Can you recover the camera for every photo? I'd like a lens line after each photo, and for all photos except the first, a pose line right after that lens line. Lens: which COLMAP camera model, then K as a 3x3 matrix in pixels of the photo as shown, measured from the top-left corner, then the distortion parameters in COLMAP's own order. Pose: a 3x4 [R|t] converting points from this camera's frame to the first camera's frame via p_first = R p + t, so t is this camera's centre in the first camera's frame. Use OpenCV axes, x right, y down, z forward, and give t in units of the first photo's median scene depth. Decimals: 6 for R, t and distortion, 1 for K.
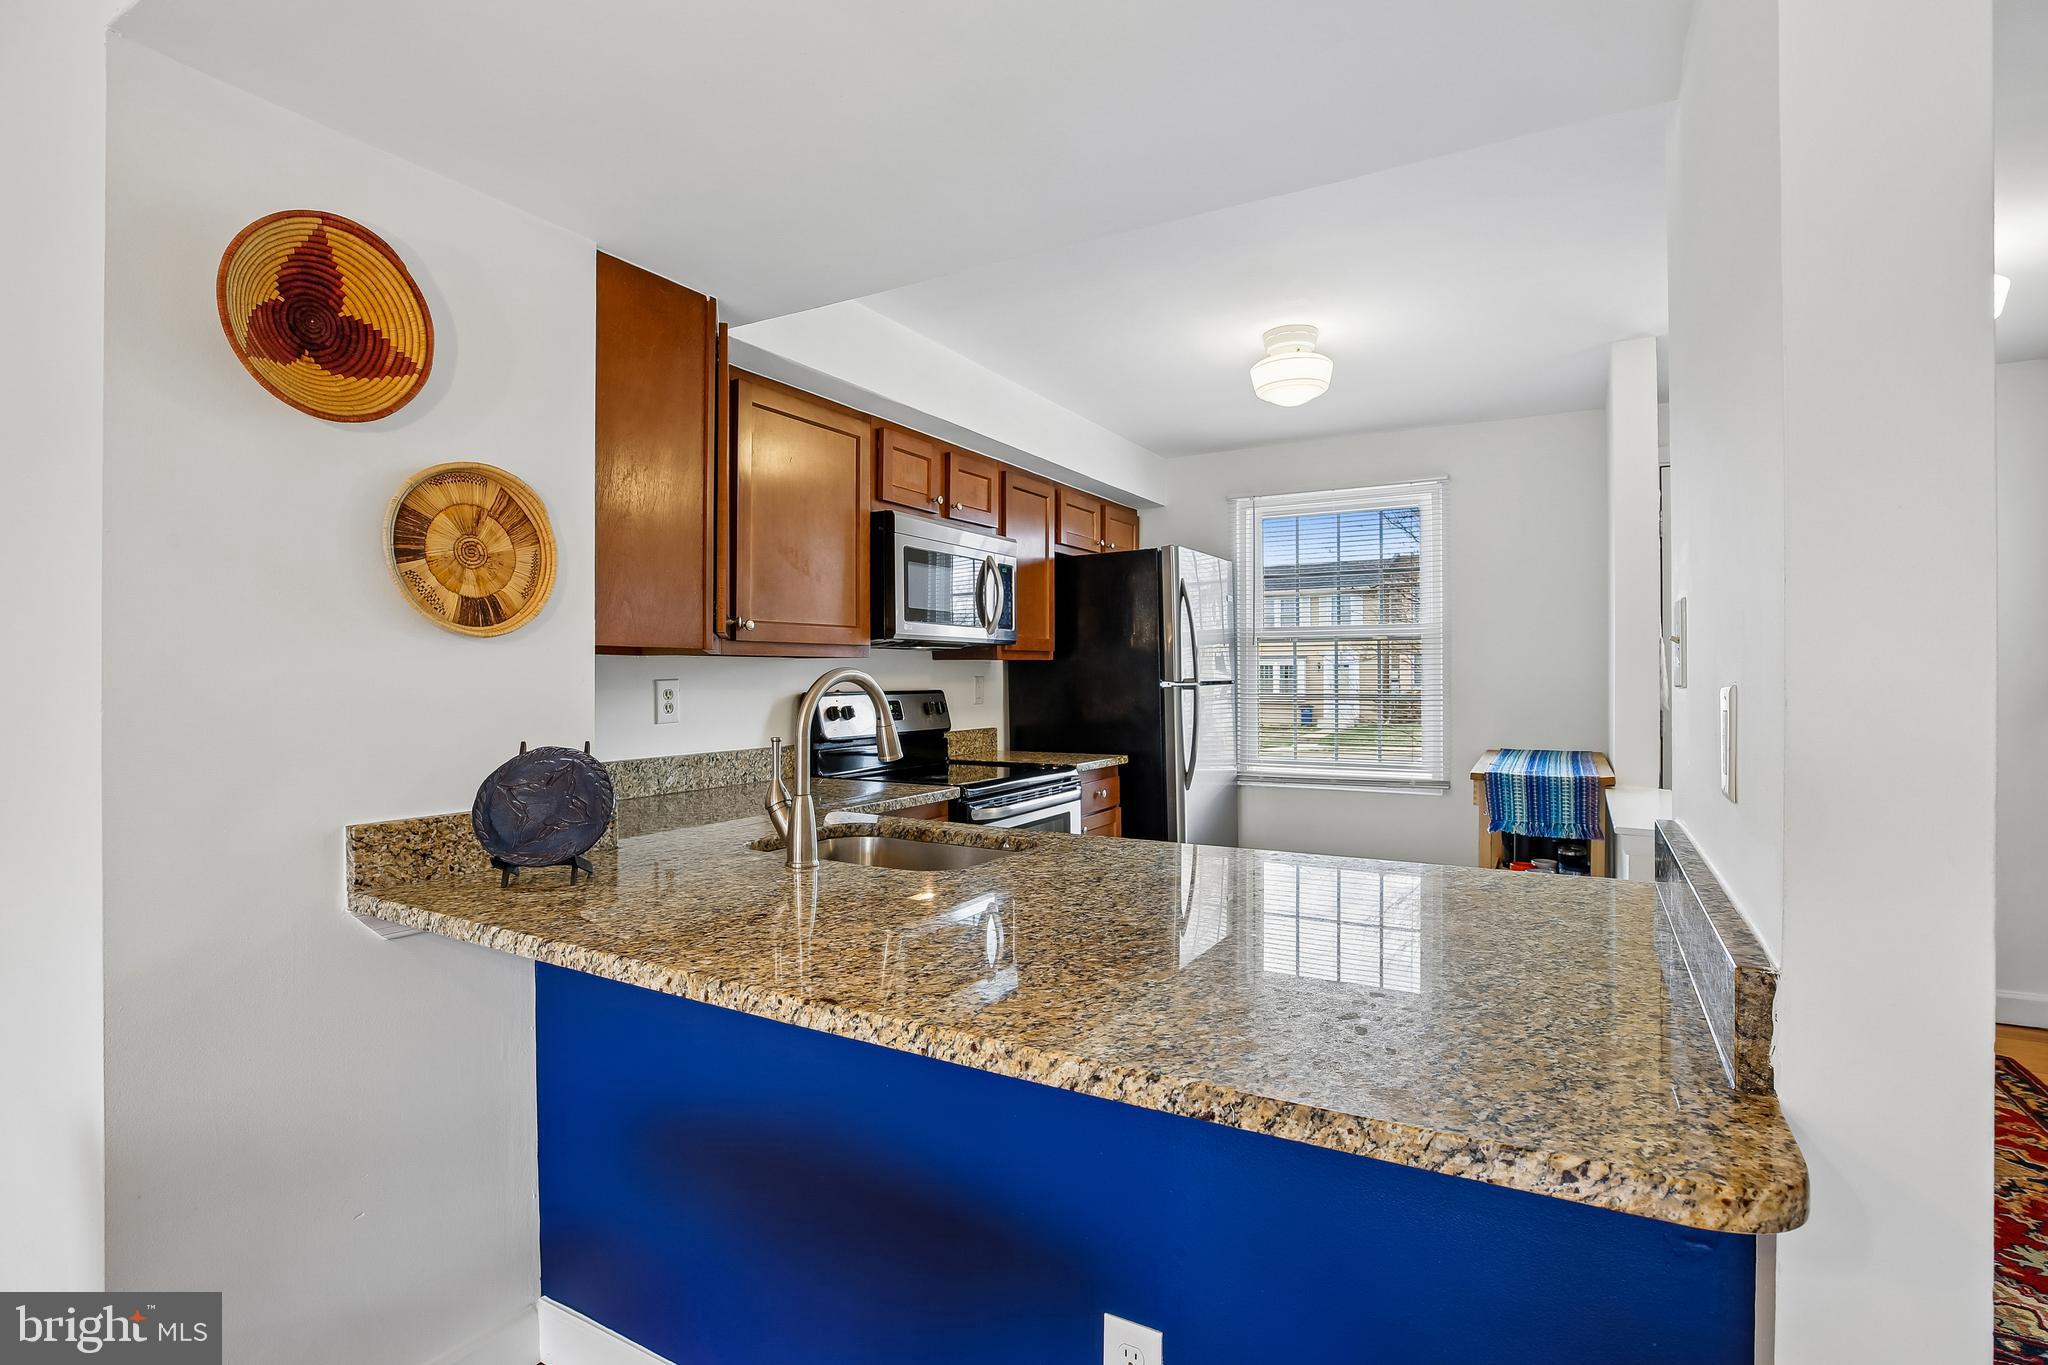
lens RADIAL K [[951.2, 0, 1051.5], [0, 951.2, 668.5], [0, 0, 1]] dist [-0.052291, 0.017776]
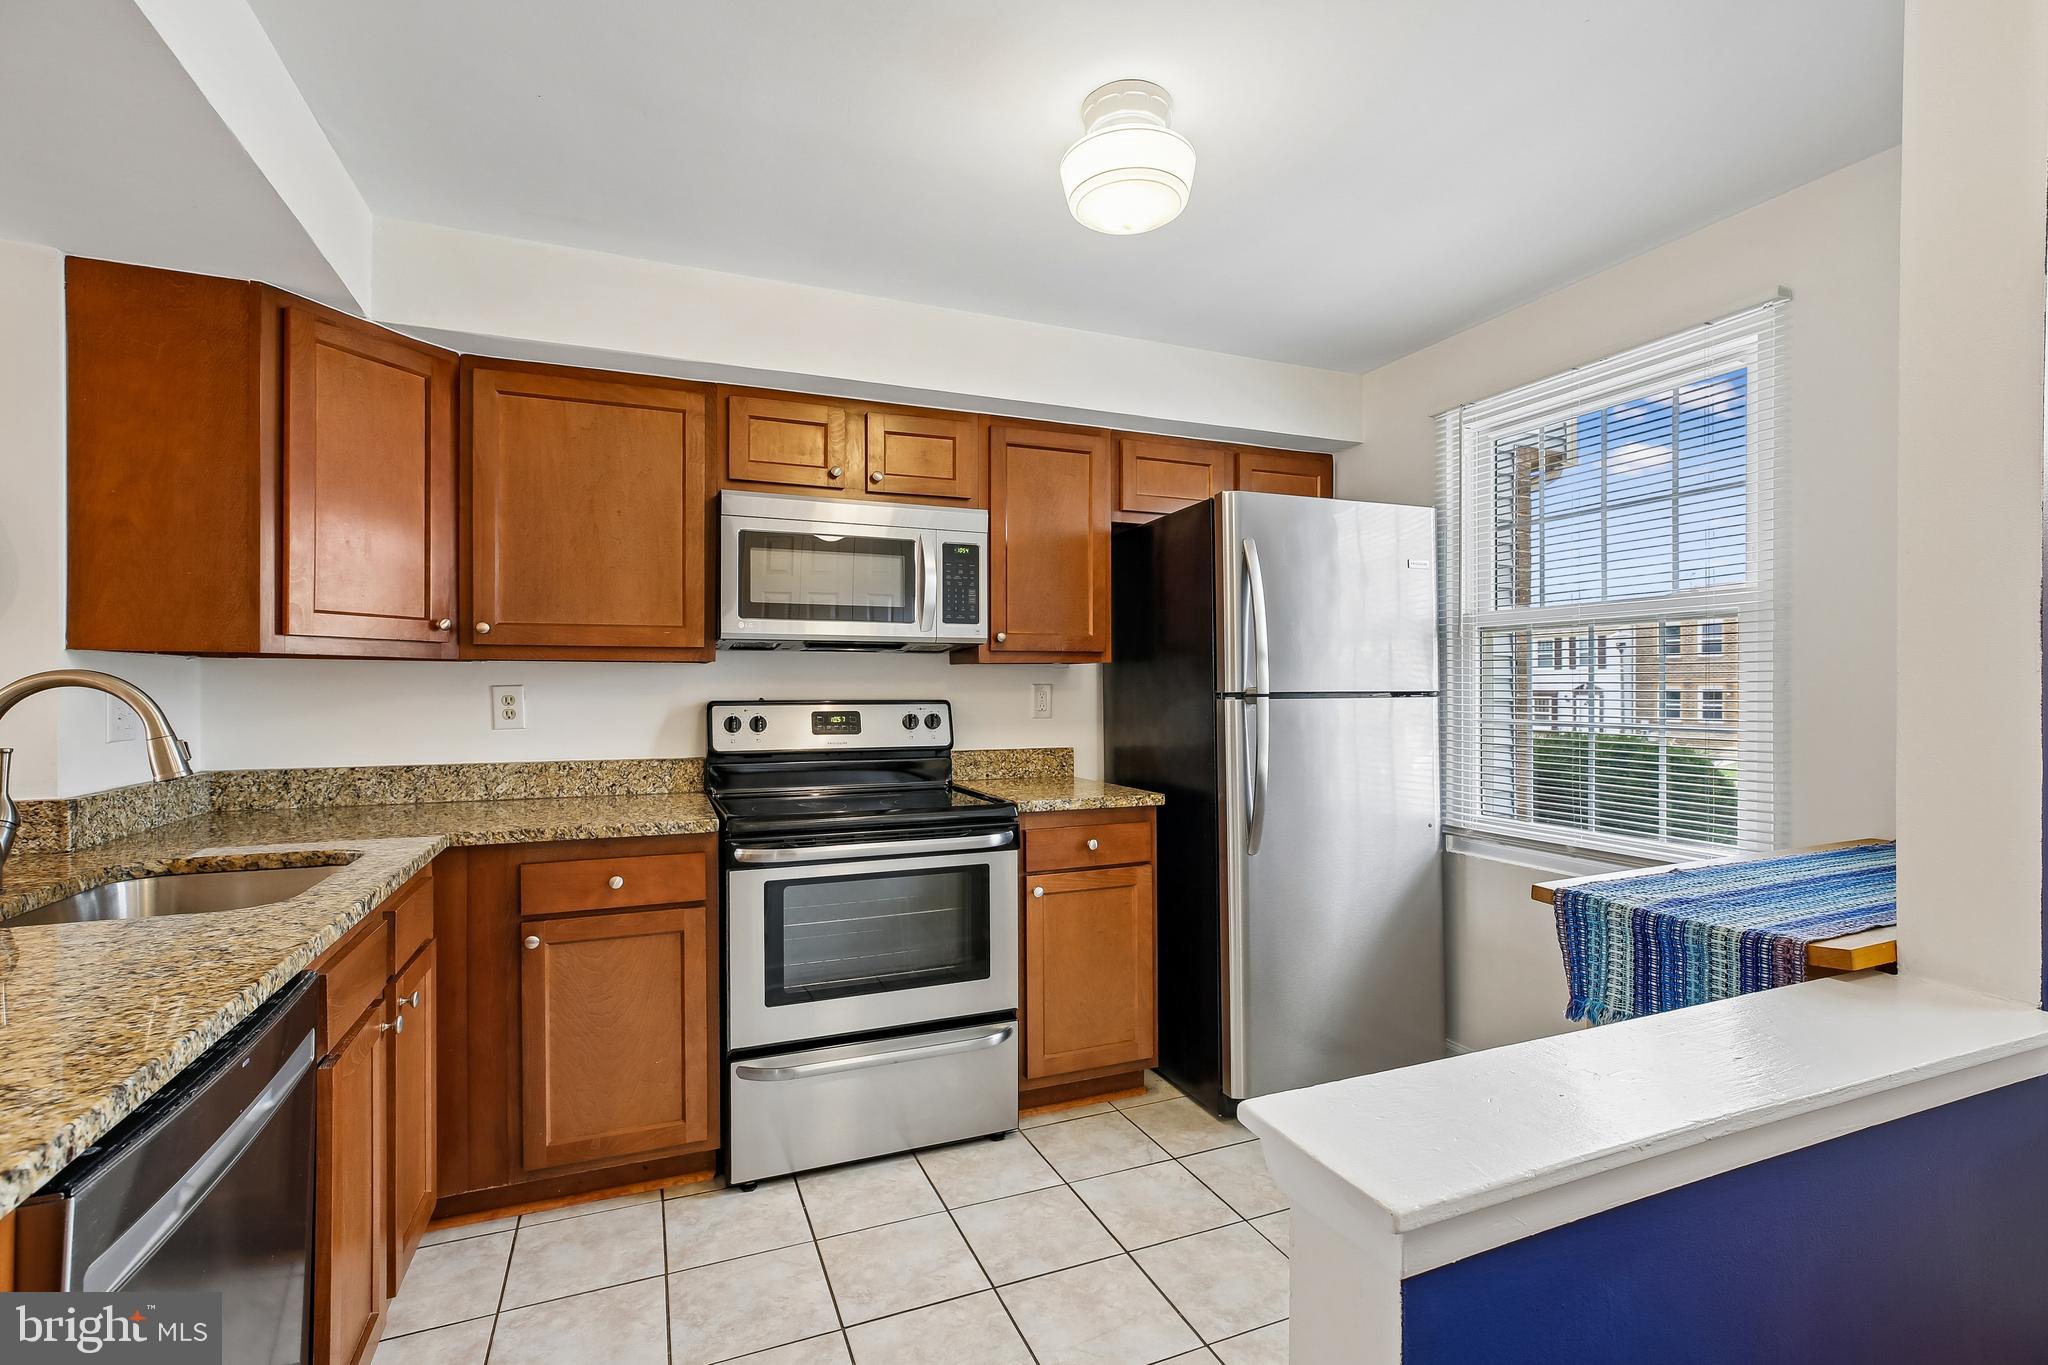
lens RADIAL K [[934.0, 0, 1029.9], [0, 934.0, 679.2], [0, 0, 1]] dist [-0.020580, 0.013919]
pose [[0.794649, -0.002348, -0.607064, 0.537917], [0.002385, 0.999997, -0.000746, 0.006016], [0.607064, -0.000855, 0.794653, 0.473677]]
